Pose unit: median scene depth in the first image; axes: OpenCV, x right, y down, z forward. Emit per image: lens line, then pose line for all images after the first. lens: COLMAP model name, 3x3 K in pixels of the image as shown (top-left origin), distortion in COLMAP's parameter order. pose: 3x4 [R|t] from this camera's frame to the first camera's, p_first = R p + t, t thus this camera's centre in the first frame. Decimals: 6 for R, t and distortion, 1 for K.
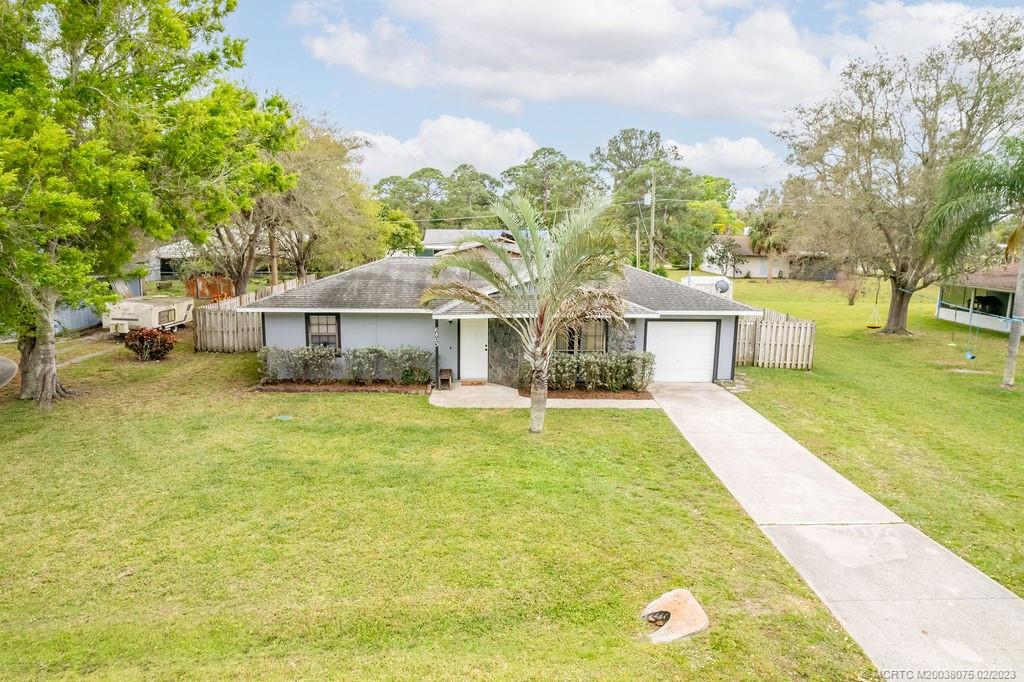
lens RADIAL K [[660.7, 0, 516.1], [0, 660.7, 341.8], [0, 0, 1]] dist [-0.082929, 0.073418]
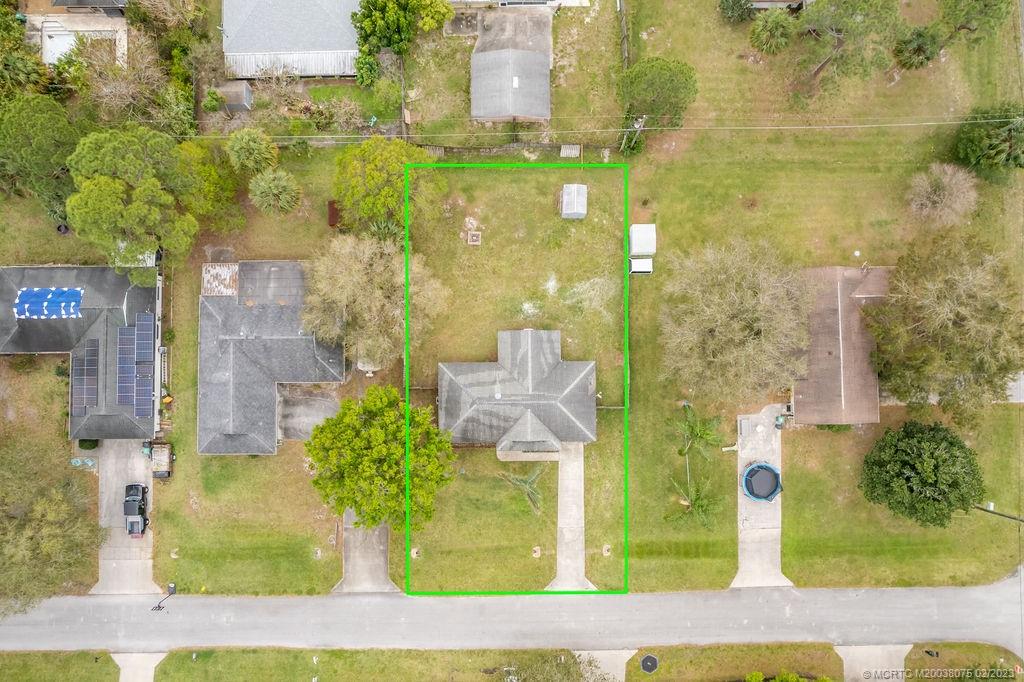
lens RADIAL K [[660.7, 0, 516.1], [0, 660.7, 341.8], [0, 0, 1]] dist [-0.082929, 0.073418]
pose [[0.999165, 0.039366, -0.010972, -0.008842], [0.002140, 0.217709, 0.976011, -4.039716], [0.040811, -0.975219, 0.217443, 0.902153]]
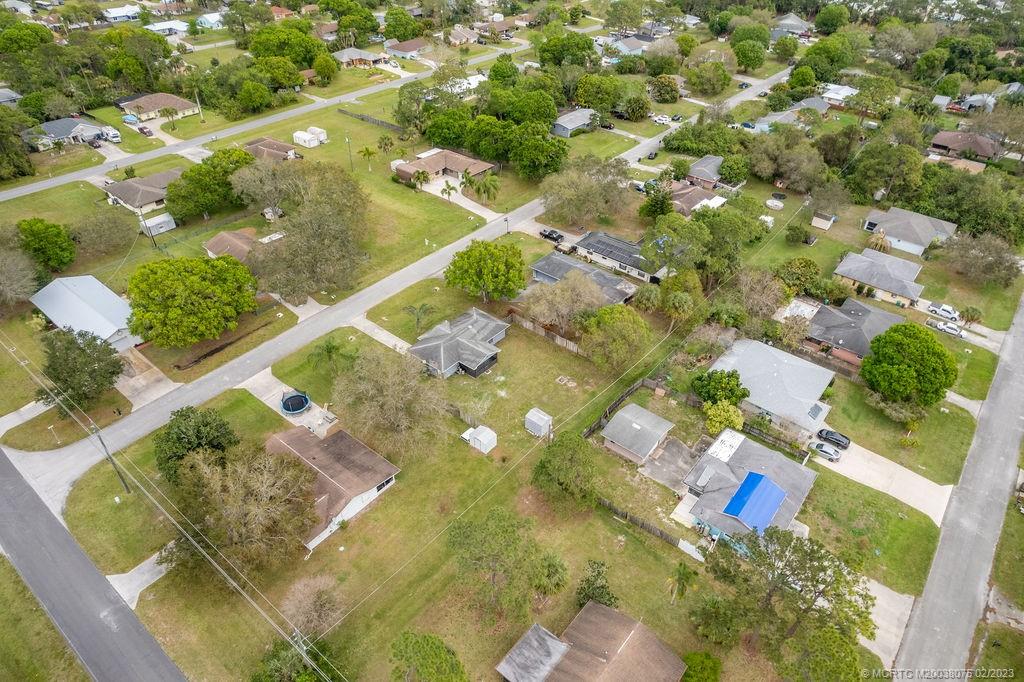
lens RADIAL K [[660.7, 0, 516.1], [0, 660.7, 341.8], [0, 0, 1]] dist [-0.082929, 0.073418]
pose [[-0.666217, 0.428016, -0.610702, 3.452696], [-0.158458, 0.718958, 0.676750, -4.391149], [0.728729, 0.547634, -0.411159, 4.404547]]
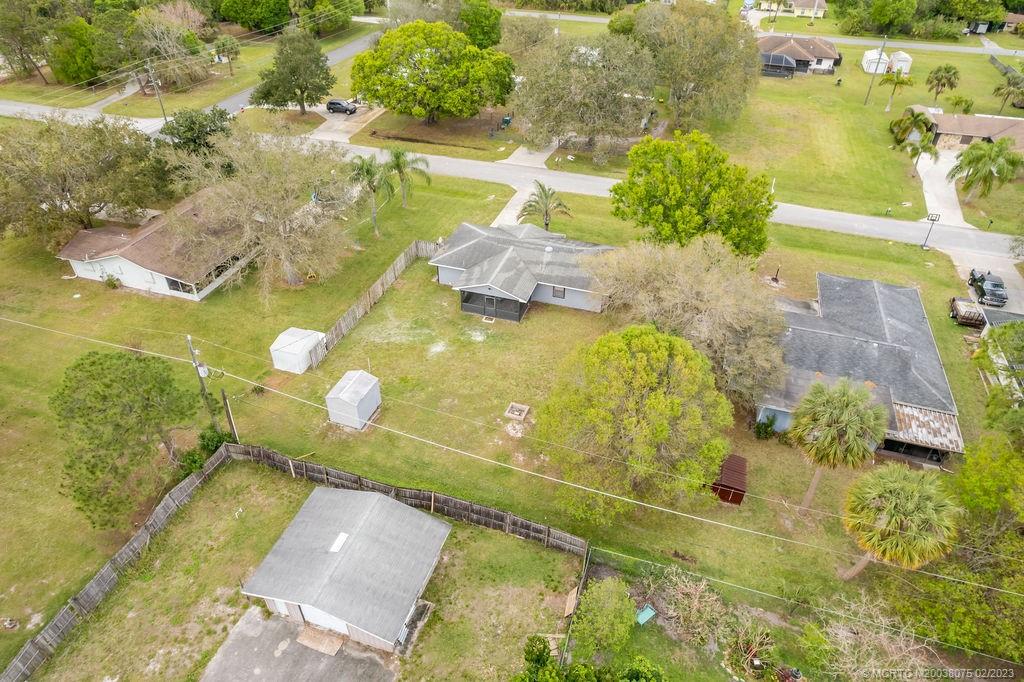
lens RADIAL K [[660.7, 0, 516.1], [0, 660.7, 341.8], [0, 0, 1]] dist [-0.082929, 0.073418]
pose [[-0.936421, -0.229595, 0.265333, -0.989449], [0.036319, 0.688710, 0.724126, -2.296196], [-0.348993, 0.687724, -0.636584, 3.955191]]
